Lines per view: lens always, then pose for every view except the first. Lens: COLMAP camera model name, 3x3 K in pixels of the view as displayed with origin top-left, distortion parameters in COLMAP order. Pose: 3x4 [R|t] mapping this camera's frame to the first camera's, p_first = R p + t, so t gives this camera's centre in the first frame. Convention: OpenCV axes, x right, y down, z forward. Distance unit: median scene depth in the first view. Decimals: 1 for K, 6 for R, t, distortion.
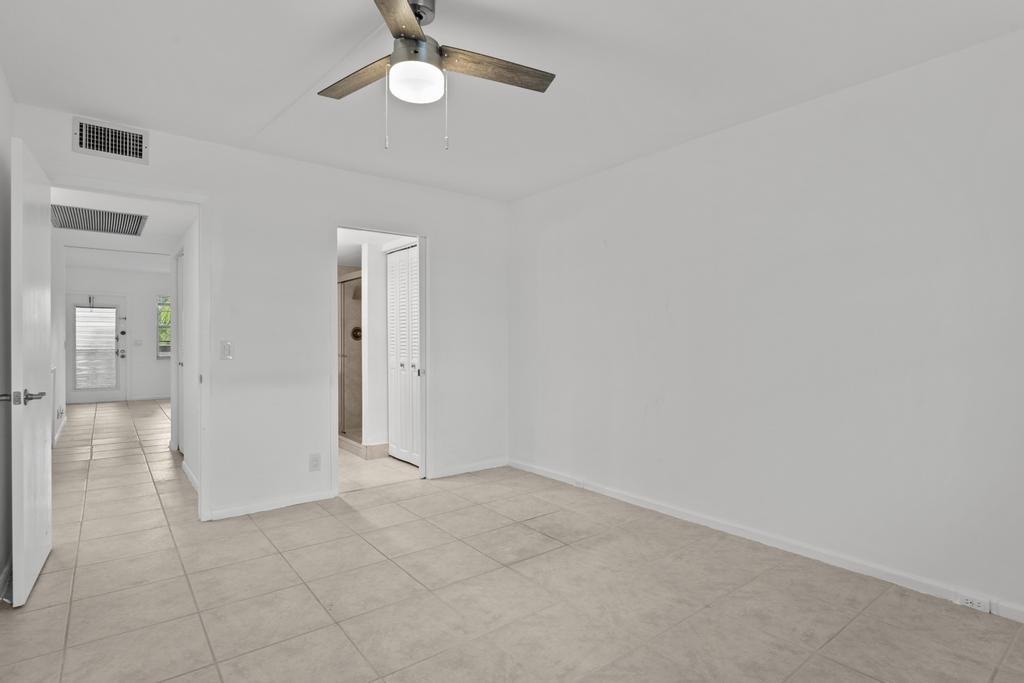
lens RADIAL K [[521.1, 0, 511.3], [0, 521.1, 341.8], [0, 0, 1]] dist [-0.017724, 0.005469]
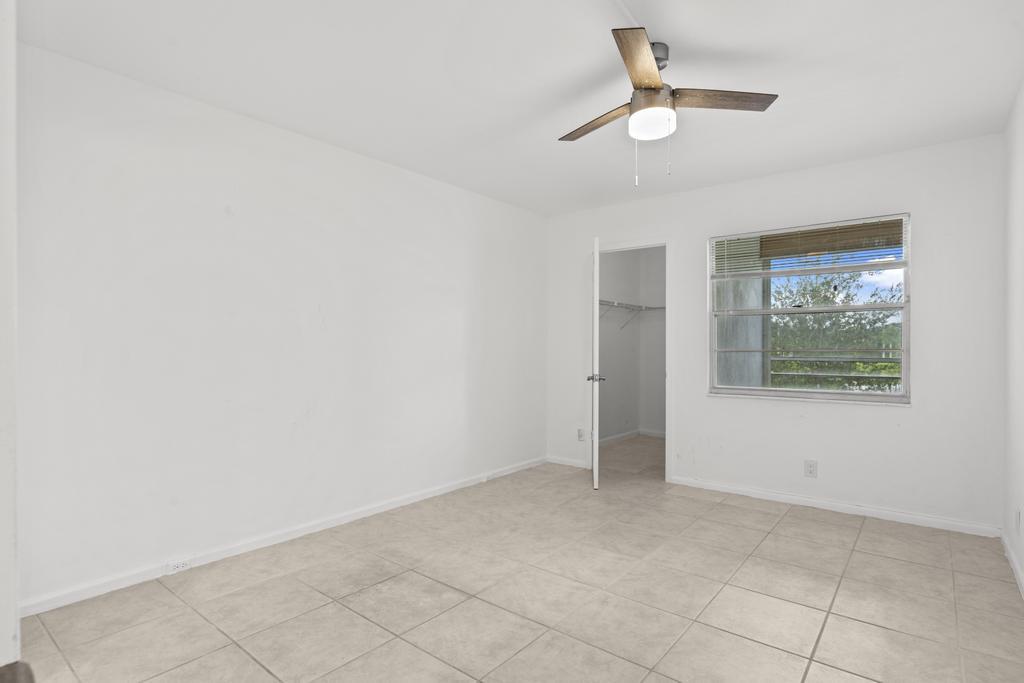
lens RADIAL K [[521.1, 0, 512.0], [0, 521.1, 348.8], [0, 0, 1]] dist [-0.017724, 0.005469]
pose [[-0.231253, -0.005538, 0.972878, -0.841397], [-0.000451, 0.999984, 0.005585, -0.002873], [-0.972894, 0.000852, -0.231252, 1.065893]]
